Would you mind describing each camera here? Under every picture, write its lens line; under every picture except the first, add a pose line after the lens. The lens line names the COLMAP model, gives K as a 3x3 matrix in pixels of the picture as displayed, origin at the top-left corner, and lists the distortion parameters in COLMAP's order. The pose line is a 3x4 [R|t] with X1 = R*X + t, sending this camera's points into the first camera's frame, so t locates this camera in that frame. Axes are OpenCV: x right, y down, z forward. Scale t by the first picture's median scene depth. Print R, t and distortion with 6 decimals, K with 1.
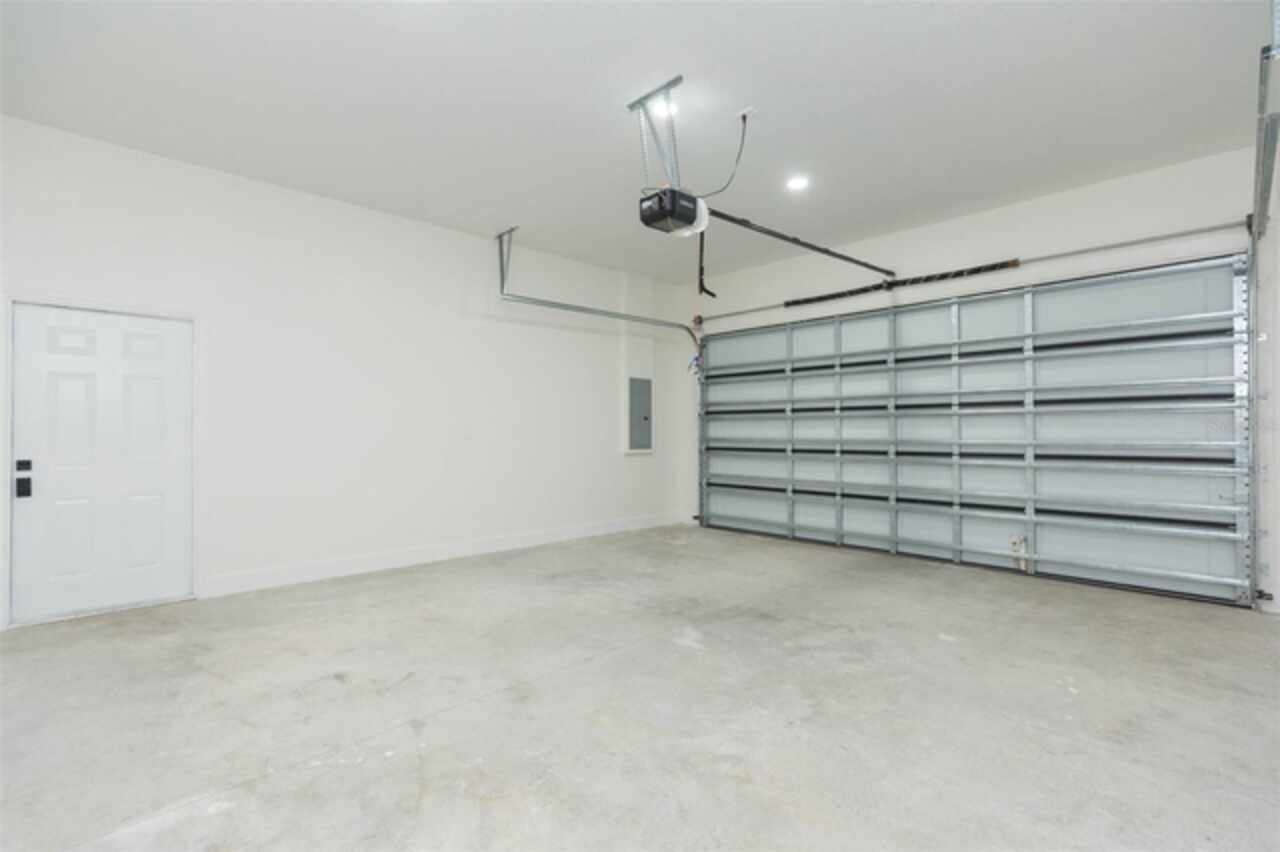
lens RADIAL K [[574.3, 0, 643.4], [0, 574.3, 427.8], [0, 0, 1]] dist [0.002902, -0.000177]
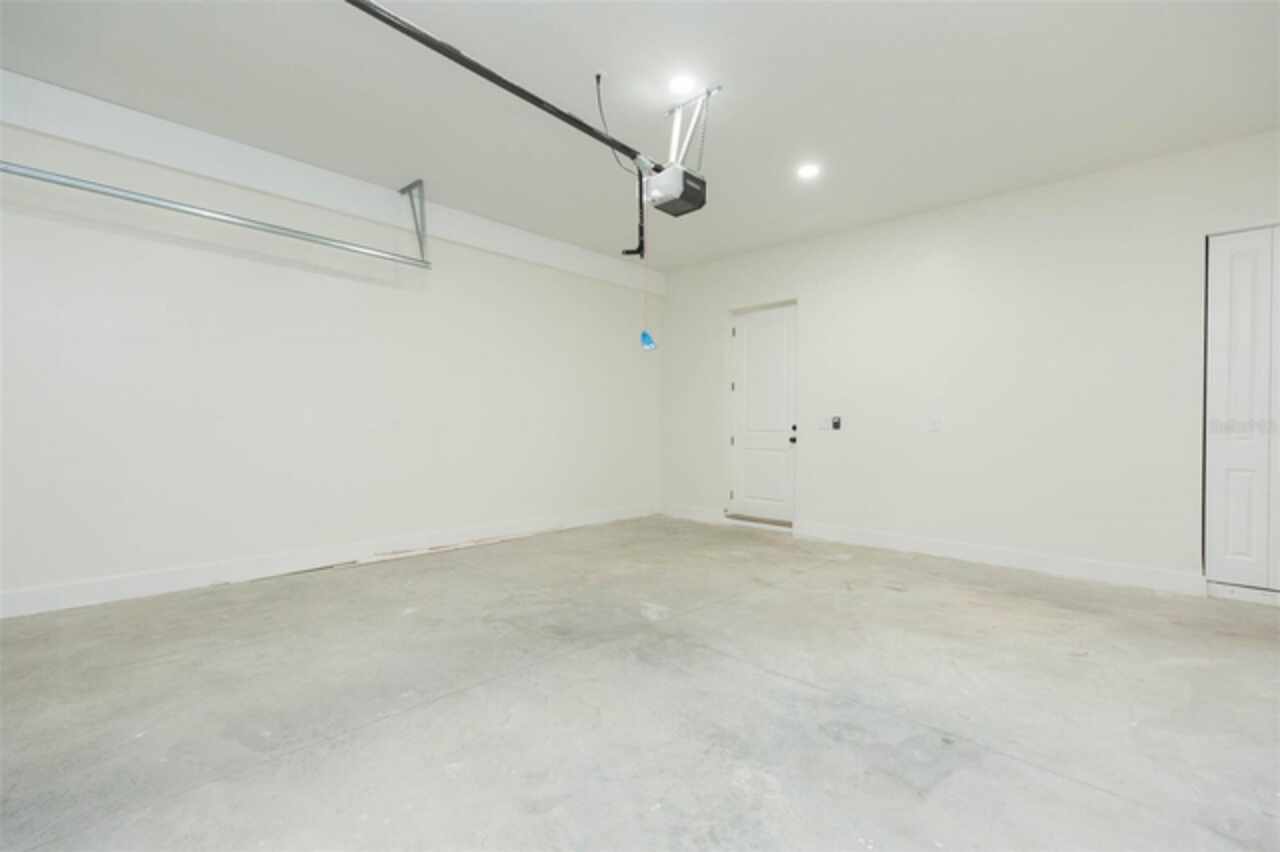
lens RADIAL K [[574.3, 0, 643.4], [0, 574.3, 427.8], [0, 0, 1]] dist [0.002902, -0.000177]
pose [[-0.999295, -0.008726, -0.036514, 0.130564], [-0.008359, 0.999913, -0.010182, 0.035923], [0.036600, -0.009870, -0.999281, 1.919465]]
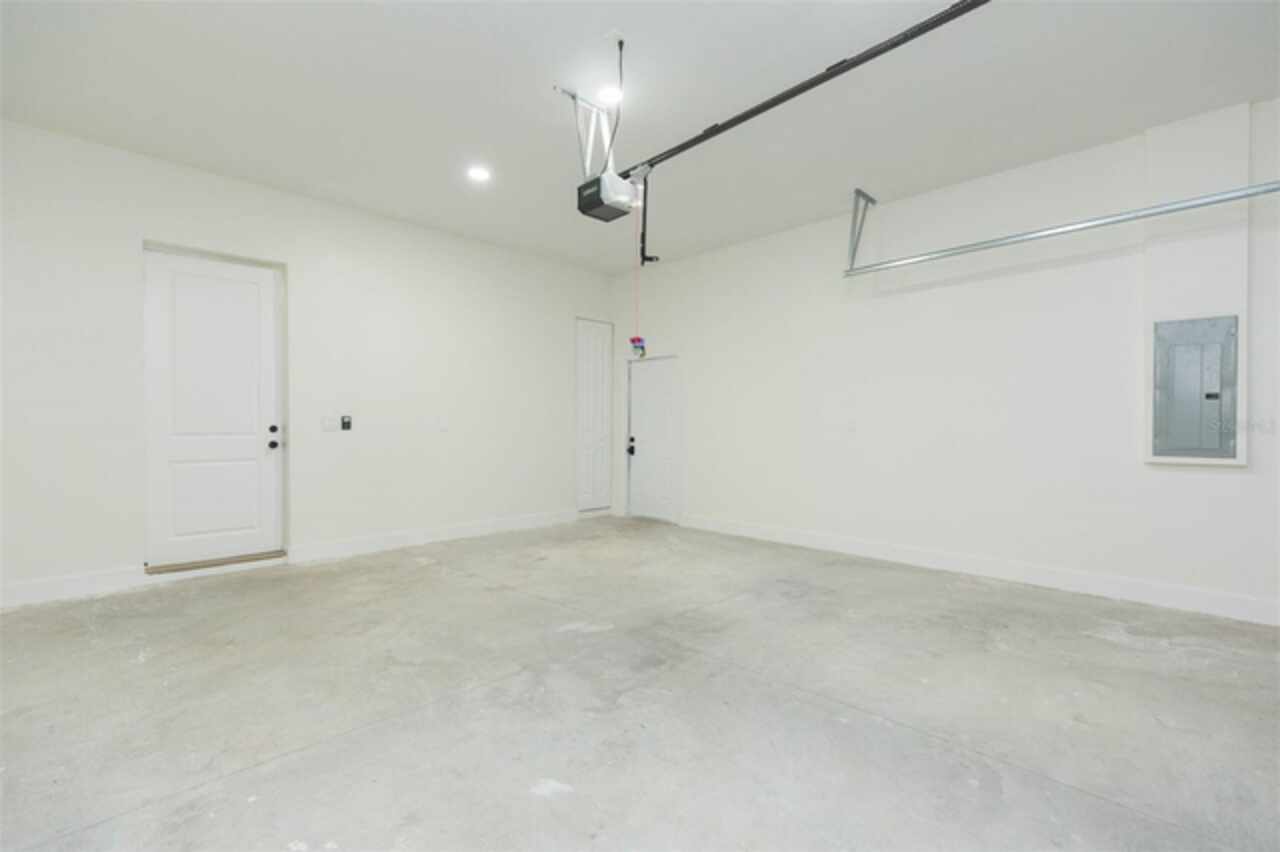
lens RADIAL K [[574.3, 0, 643.4], [0, 574.3, 427.8], [0, 0, 1]] dist [0.002902, -0.000177]
pose [[0.031347, 0.004200, -0.999500, 1.008664], [0.008296, 0.999956, 0.004462, 0.012623], [0.999474, -0.008431, 0.031311, 0.998676]]
